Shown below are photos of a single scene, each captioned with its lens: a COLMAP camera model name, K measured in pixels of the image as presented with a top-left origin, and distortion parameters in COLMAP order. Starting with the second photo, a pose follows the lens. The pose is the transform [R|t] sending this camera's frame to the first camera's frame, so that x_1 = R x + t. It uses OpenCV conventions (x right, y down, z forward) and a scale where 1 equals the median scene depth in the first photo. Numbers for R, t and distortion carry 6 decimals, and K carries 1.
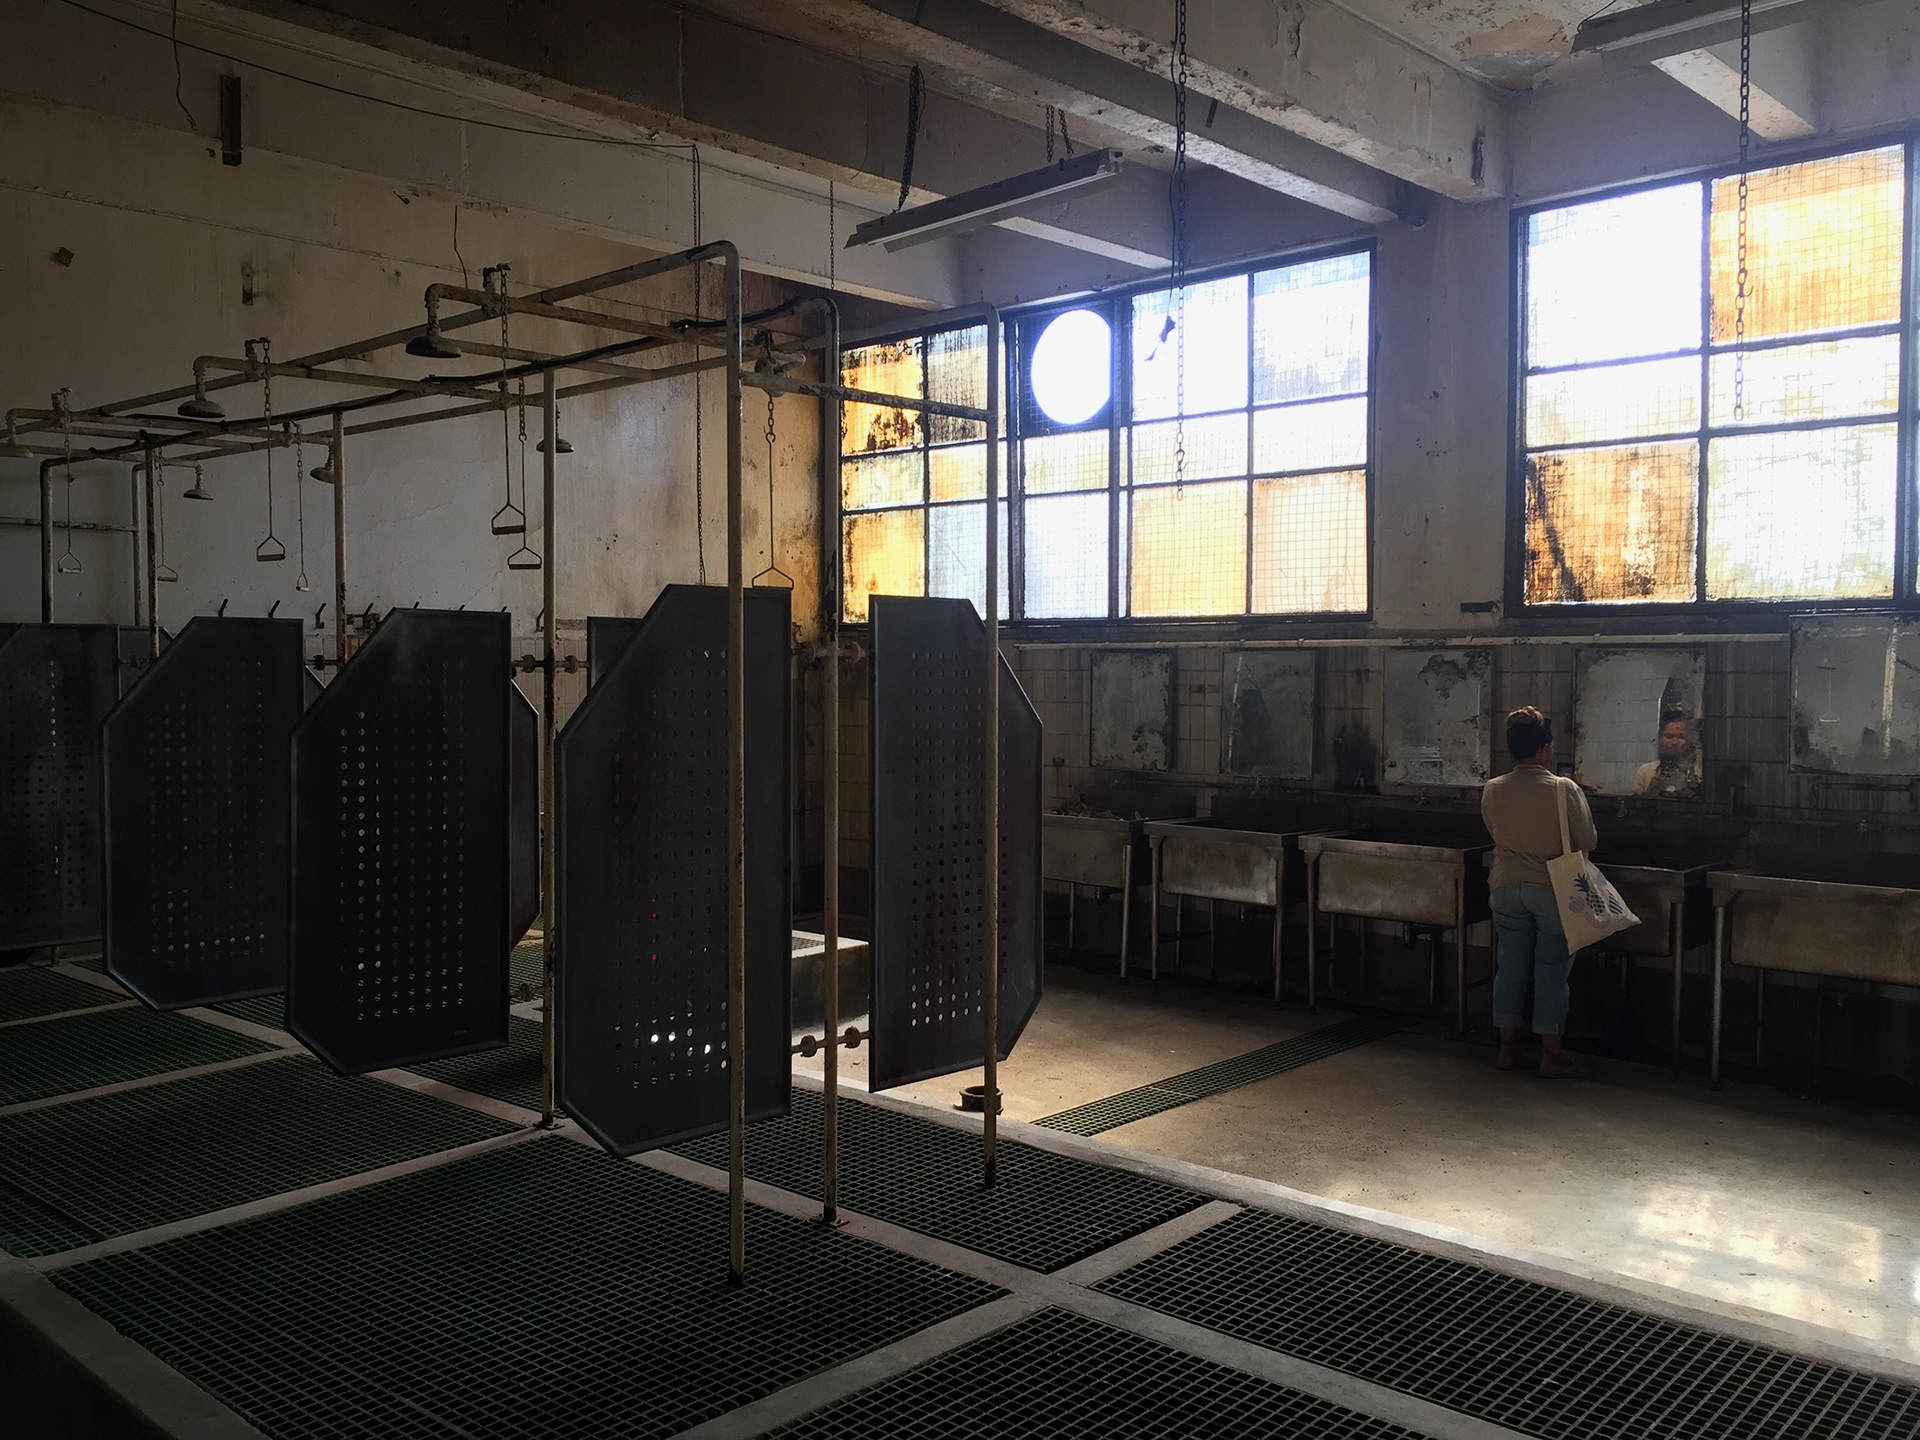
lens RADIAL K [[1634.8, 0, 967.6], [0, 1634.8, 725.3], [0, 0, 1]] dist [0.091100, -0.121405]
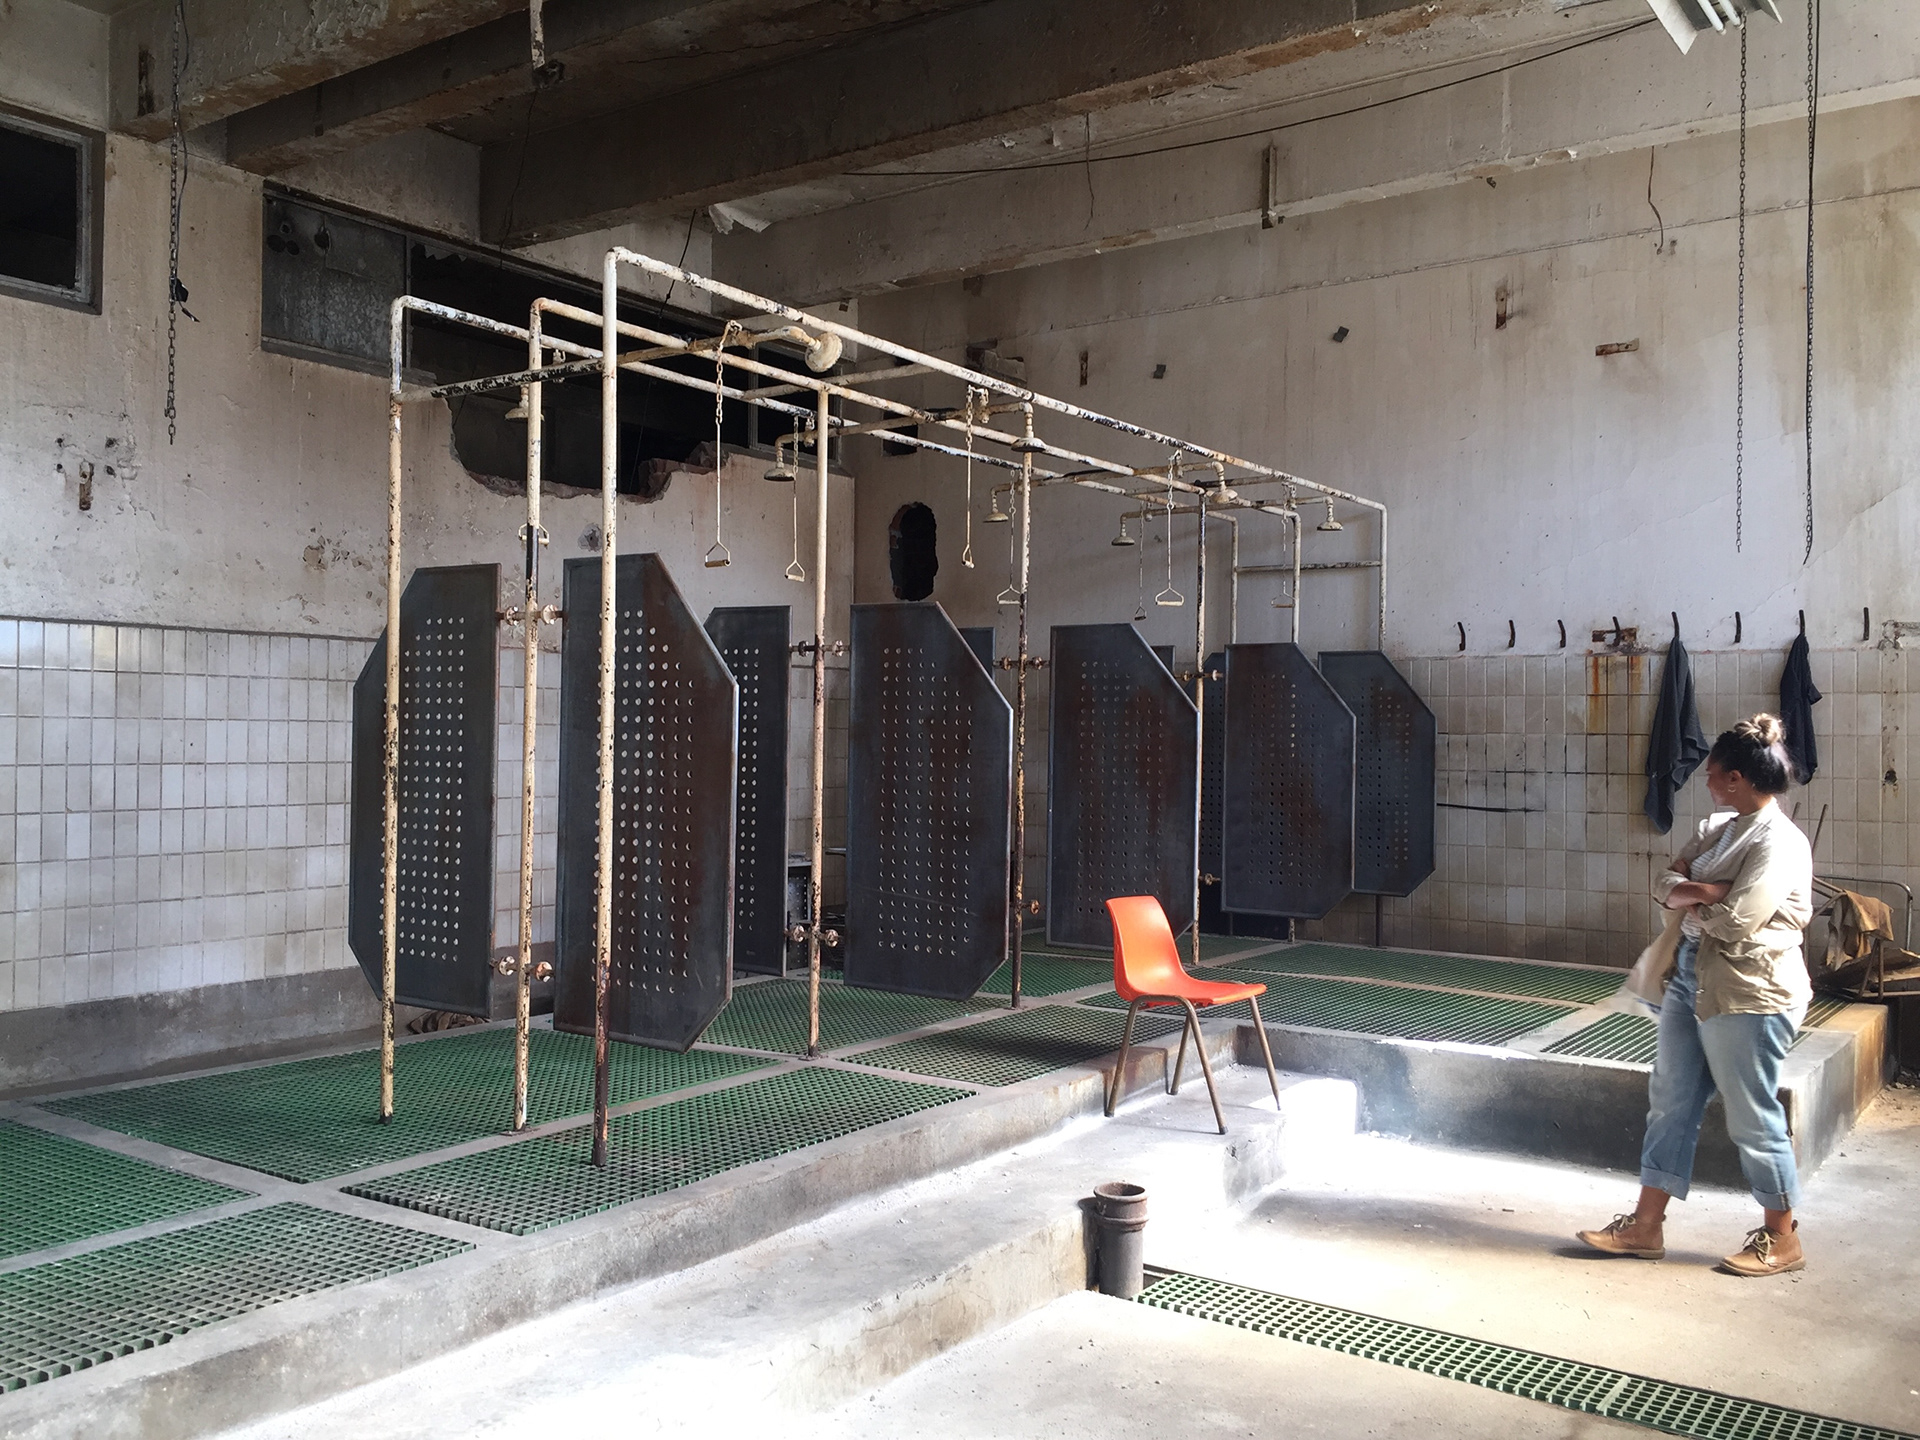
lens RADIAL K [[1634.8, 0, 967.6], [0, 1634.8, 725.3], [0, 0, 1]] dist [0.091100, -0.121405]
pose [[0.138726, -0.002119, -0.990329, 0.543627], [-0.050039, 0.998705, -0.009146, 0.012992], [0.989066, 0.050824, 0.138440, 0.585106]]
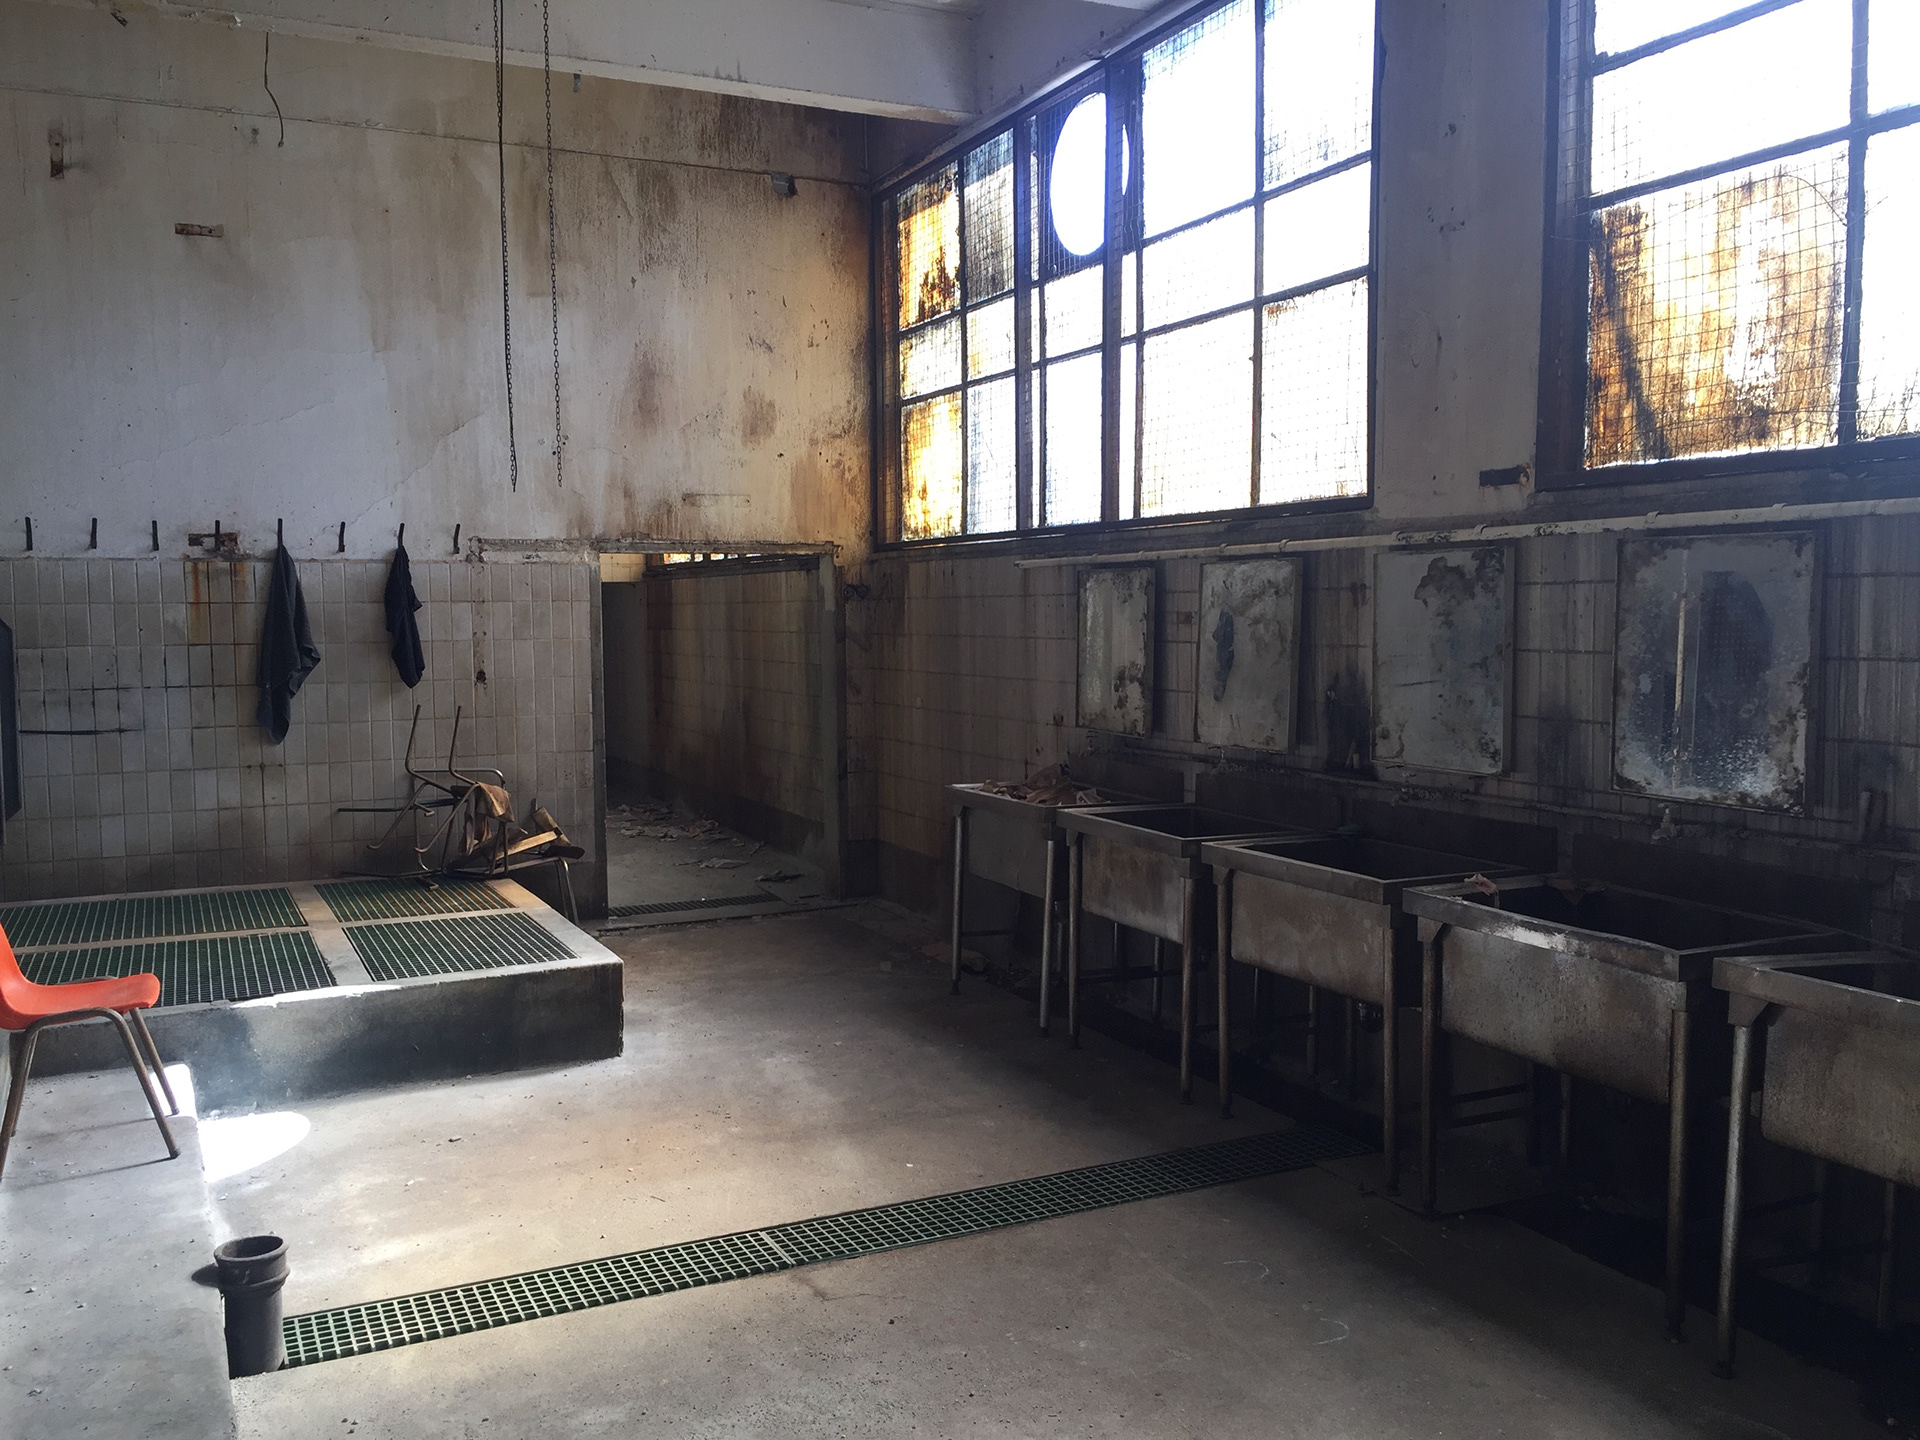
lens RADIAL K [[1634.8, 0, 967.6], [0, 1634.8, 725.3], [0, 0, 1]] dist [0.091100, -0.121405]
pose [[0.933745, 0.019473, -0.357408, 0.348594], [-0.007857, 0.999394, 0.033925, 0.000268], [0.357851, -0.028869, 0.933332, 0.368199]]
